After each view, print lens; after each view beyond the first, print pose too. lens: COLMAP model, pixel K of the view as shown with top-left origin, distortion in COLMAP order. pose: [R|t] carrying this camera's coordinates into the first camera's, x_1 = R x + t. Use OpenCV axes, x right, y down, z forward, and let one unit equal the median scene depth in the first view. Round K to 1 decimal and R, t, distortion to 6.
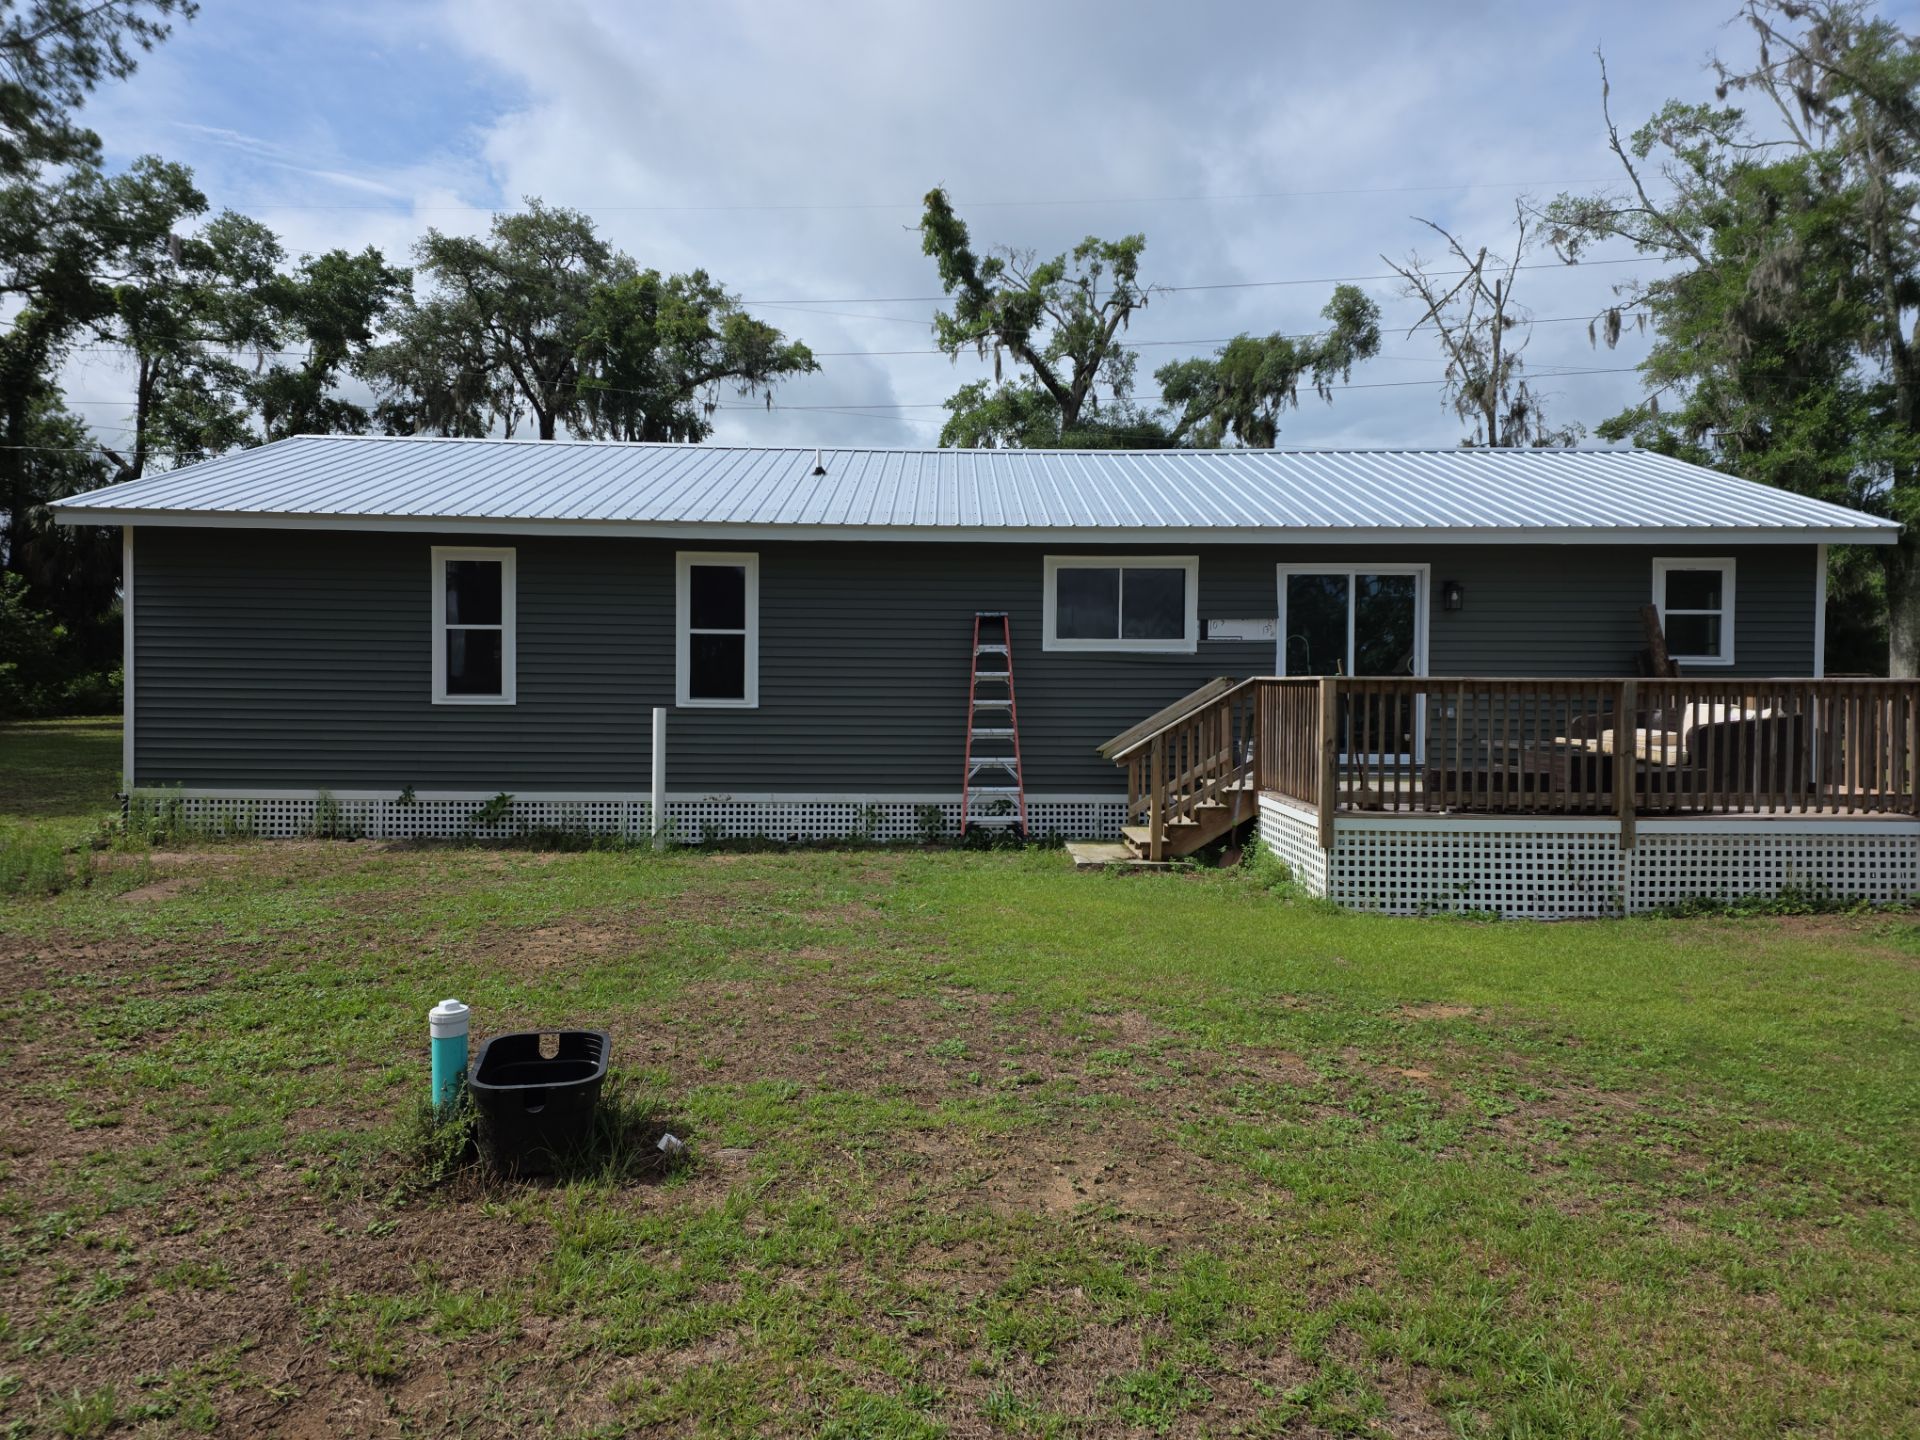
lens RADIAL K [[1328.6, 0, 965.7], [0, 1328.6, 748.4], [0, 0, 1]] dist [0.090713, -0.065860]
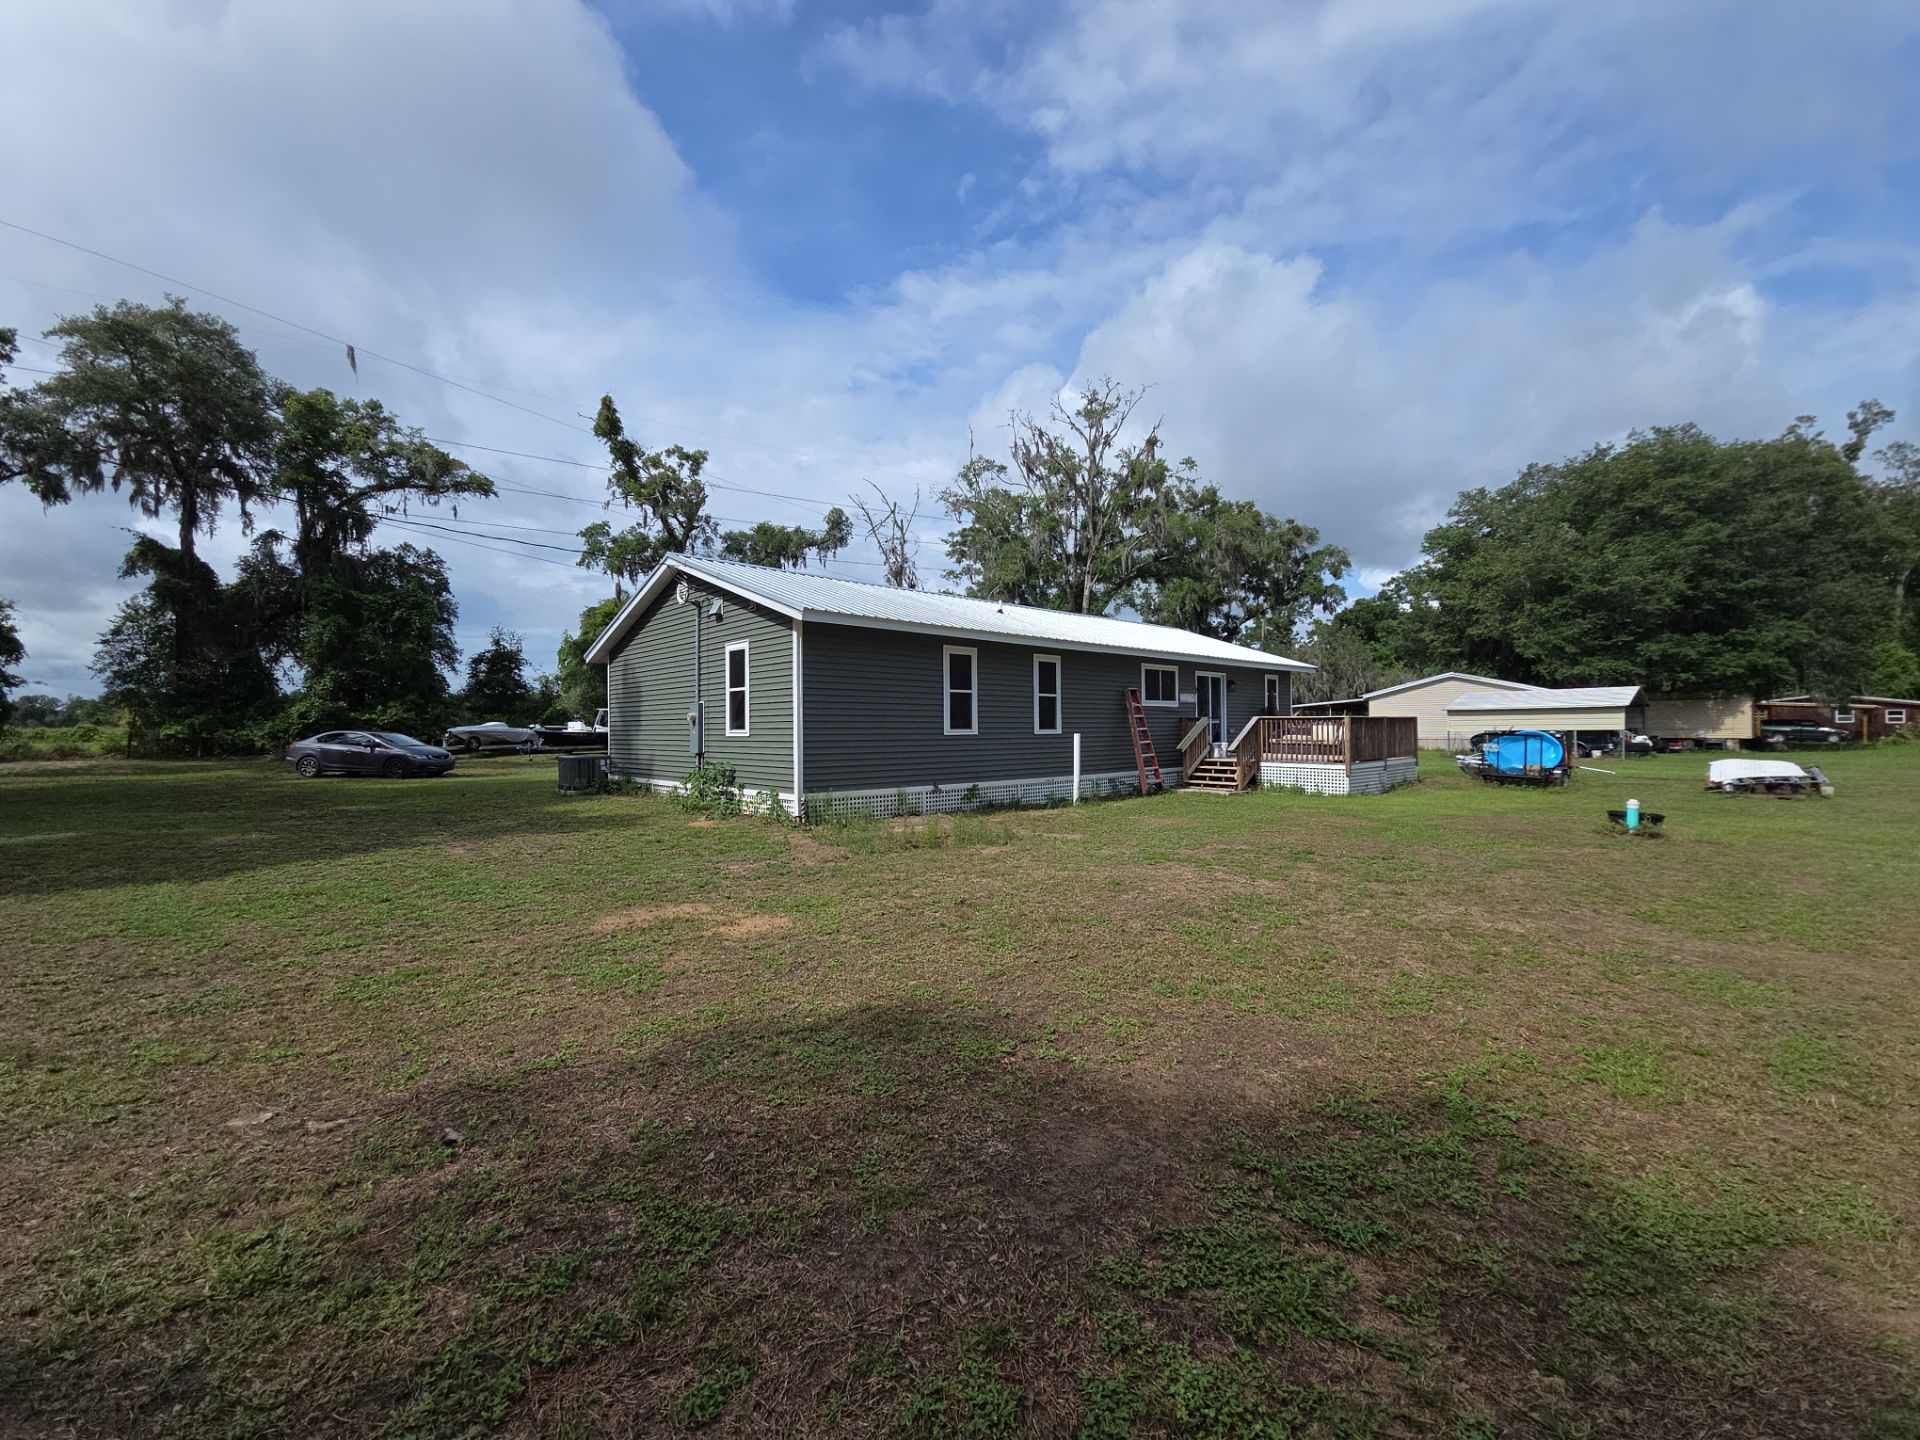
lens RADIAL K [[814.1, 0, 970.1], [0, 814.1, 749.9], [0, 0, 1]] dist [0.011729, -0.000782]
pose [[0.729711, -0.030913, 0.683057, -1.098576], [0.042003, 0.999117, 0.000345, -0.011709], [-0.682464, 0.028439, 0.730365, 0.198601]]
